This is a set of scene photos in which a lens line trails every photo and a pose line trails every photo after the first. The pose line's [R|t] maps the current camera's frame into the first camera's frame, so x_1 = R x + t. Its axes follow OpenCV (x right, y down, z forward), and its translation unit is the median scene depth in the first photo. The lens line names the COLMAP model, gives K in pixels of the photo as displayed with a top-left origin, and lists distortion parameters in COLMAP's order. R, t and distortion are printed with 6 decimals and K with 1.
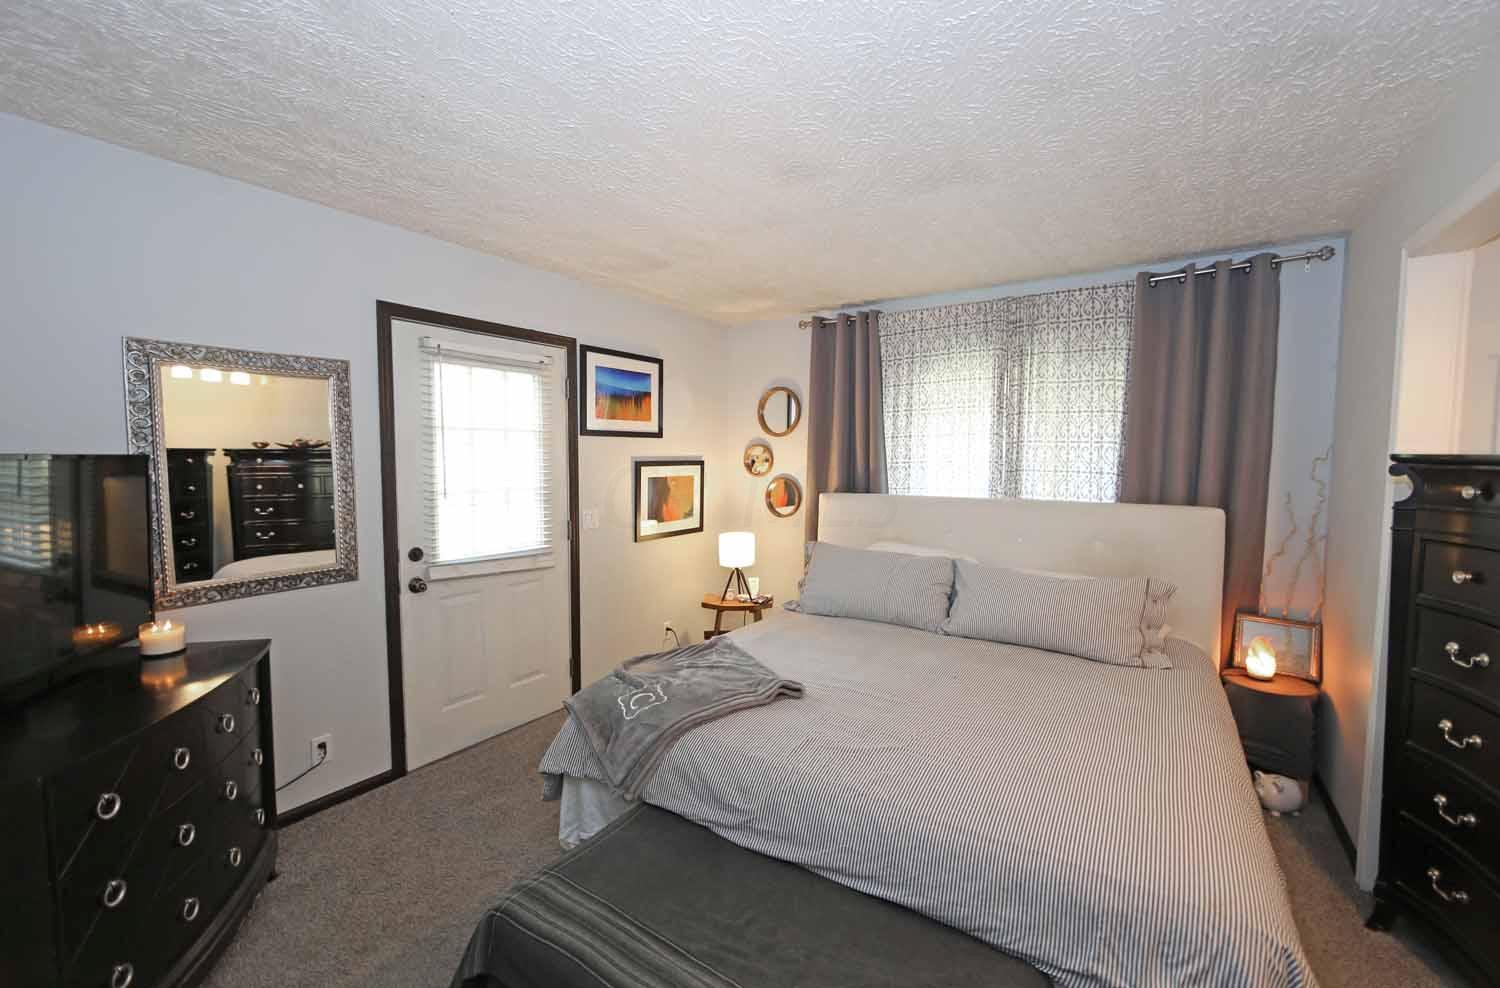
lens RADIAL K [[628.0, 0, 750.0], [0, 628.0, 494.0], [0, 0, 1]] dist [0.000373, 0.000008]
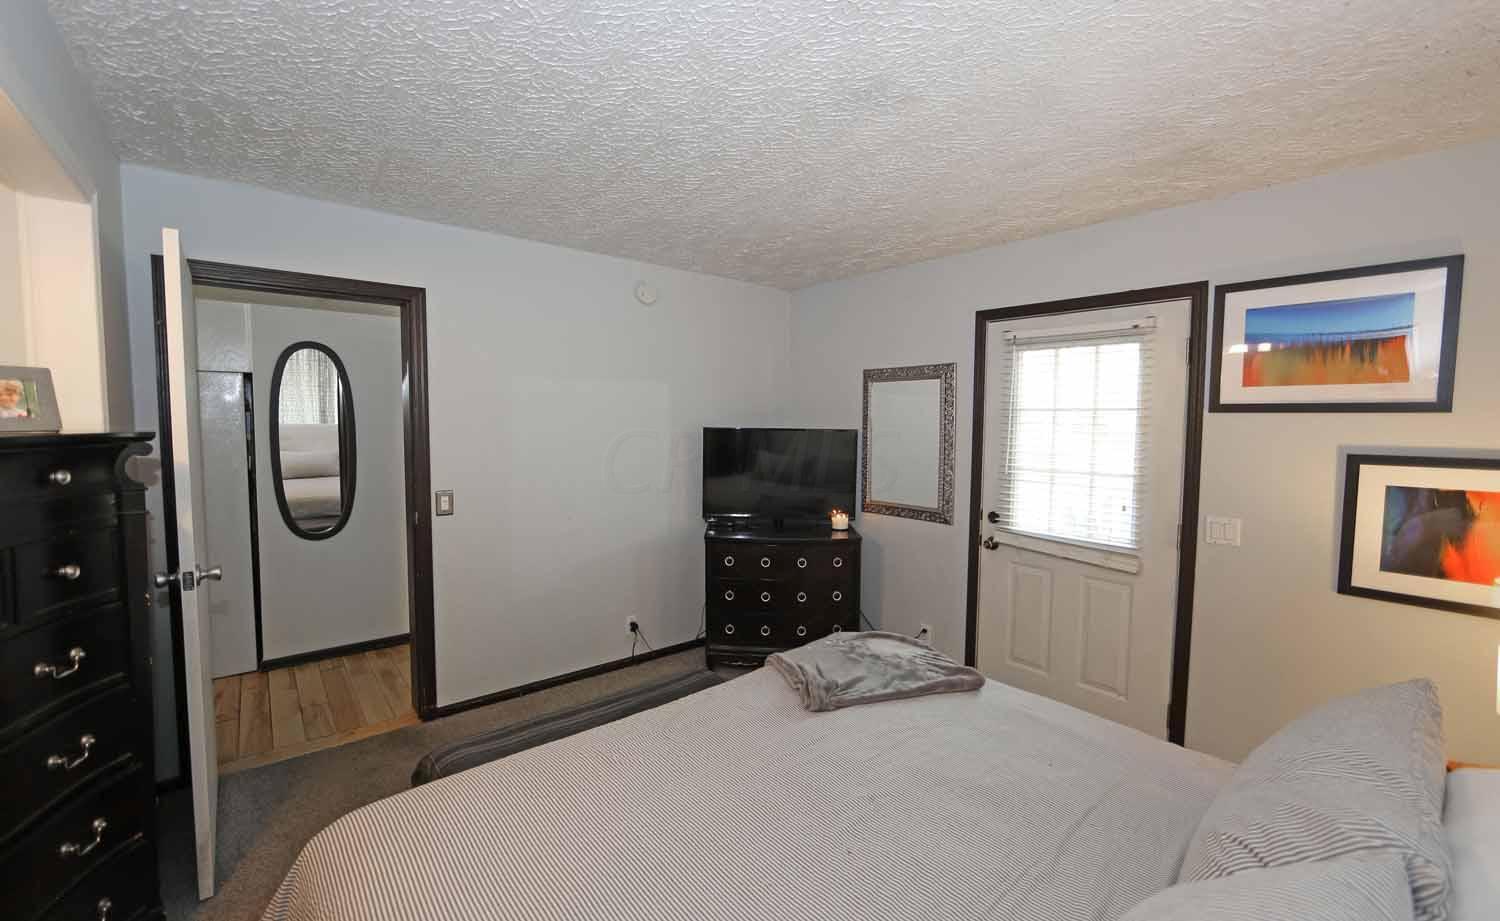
lens RADIAL K [[623.0, 0, 750.0], [0, 623.0, 460.5], [0, 0, 1]] dist [-0.000286, -0.000112]
pose [[-0.273839, 0.057119, -0.960078, 0.585644], [-0.076021, 0.993826, 0.080810, -0.057454], [0.958767, 0.095115, -0.267806, 0.708953]]
